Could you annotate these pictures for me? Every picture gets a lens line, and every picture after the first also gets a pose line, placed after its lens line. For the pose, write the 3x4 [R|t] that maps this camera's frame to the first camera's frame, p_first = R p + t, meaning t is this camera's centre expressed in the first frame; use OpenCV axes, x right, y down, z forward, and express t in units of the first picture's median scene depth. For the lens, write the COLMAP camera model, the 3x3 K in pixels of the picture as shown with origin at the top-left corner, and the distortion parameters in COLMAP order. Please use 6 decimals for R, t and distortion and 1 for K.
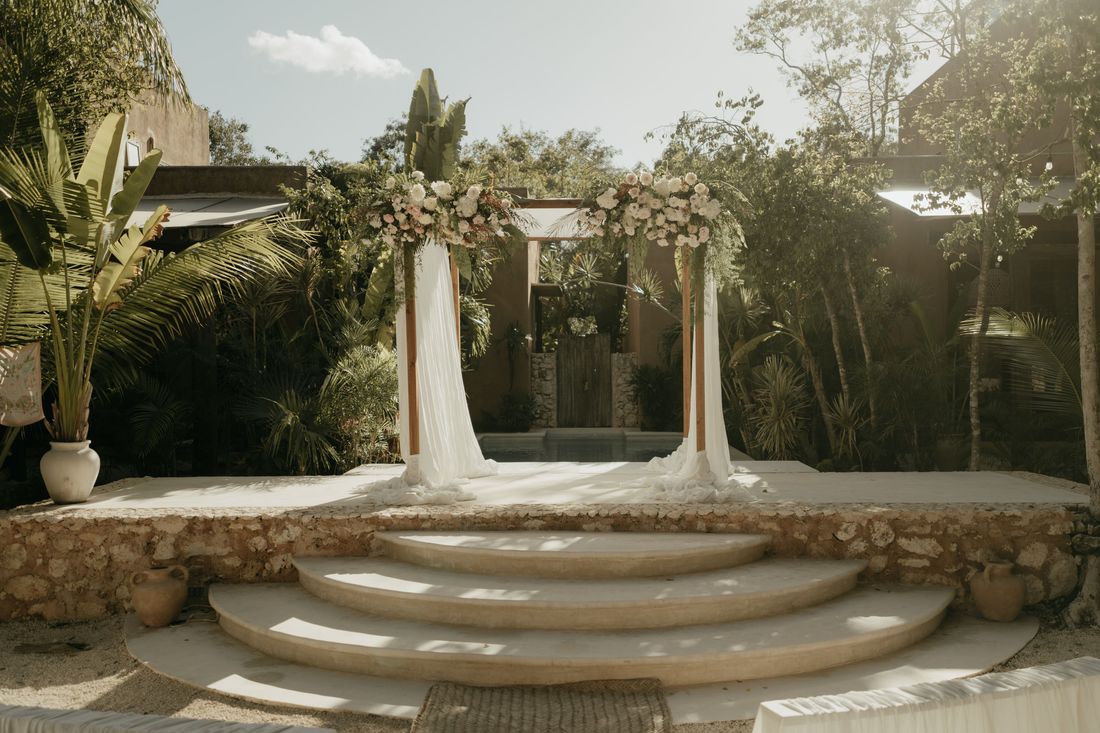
lens RADIAL K [[1472.3, 0, 551.1], [0, 1472.3, 351.2], [0, 0, 1]] dist [0.005390, 0.040759]
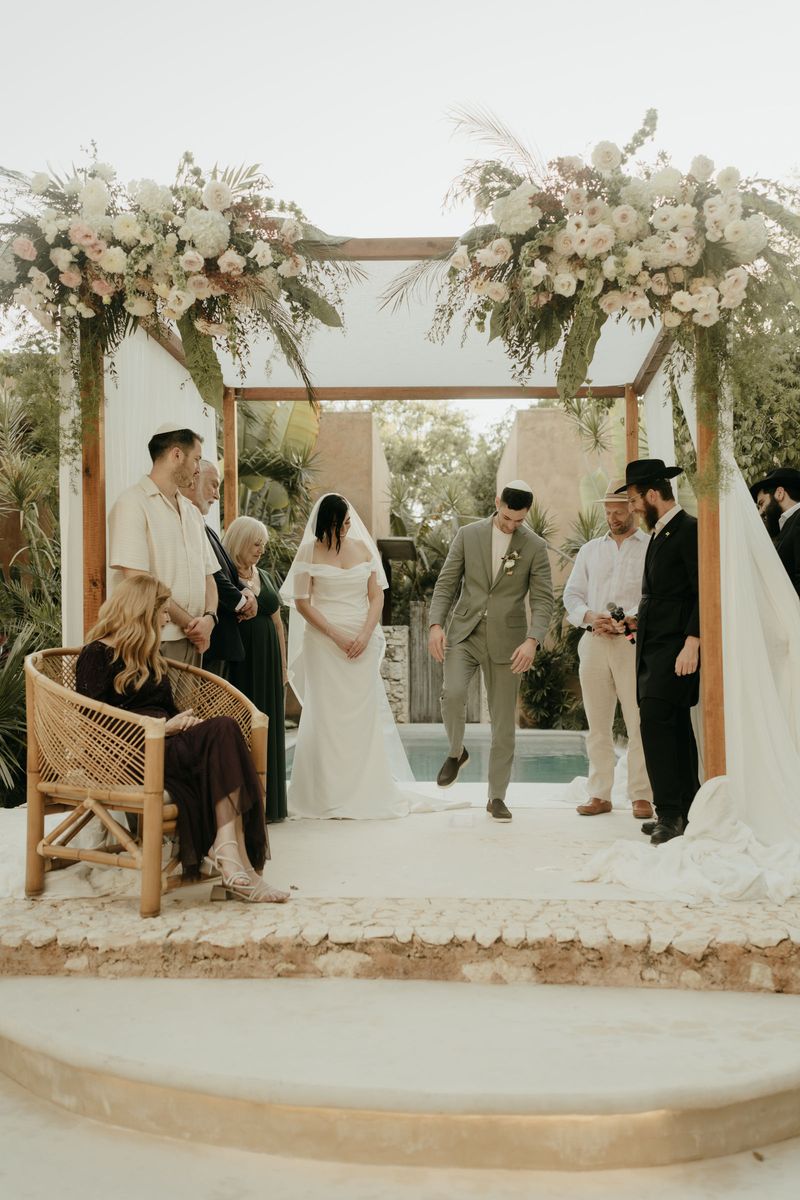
lens RADIAL K [[1078.6, 0, 400.0], [0, 1078.6, 600.0], [0, 0, 1]] dist [0.002702, 0.001418]
pose [[0.999946, 0.005369, -0.008918, 0.006351], [-0.005908, 0.998088, -0.061524, 0.035171], [0.008571, 0.061573, 0.998066, 0.680017]]
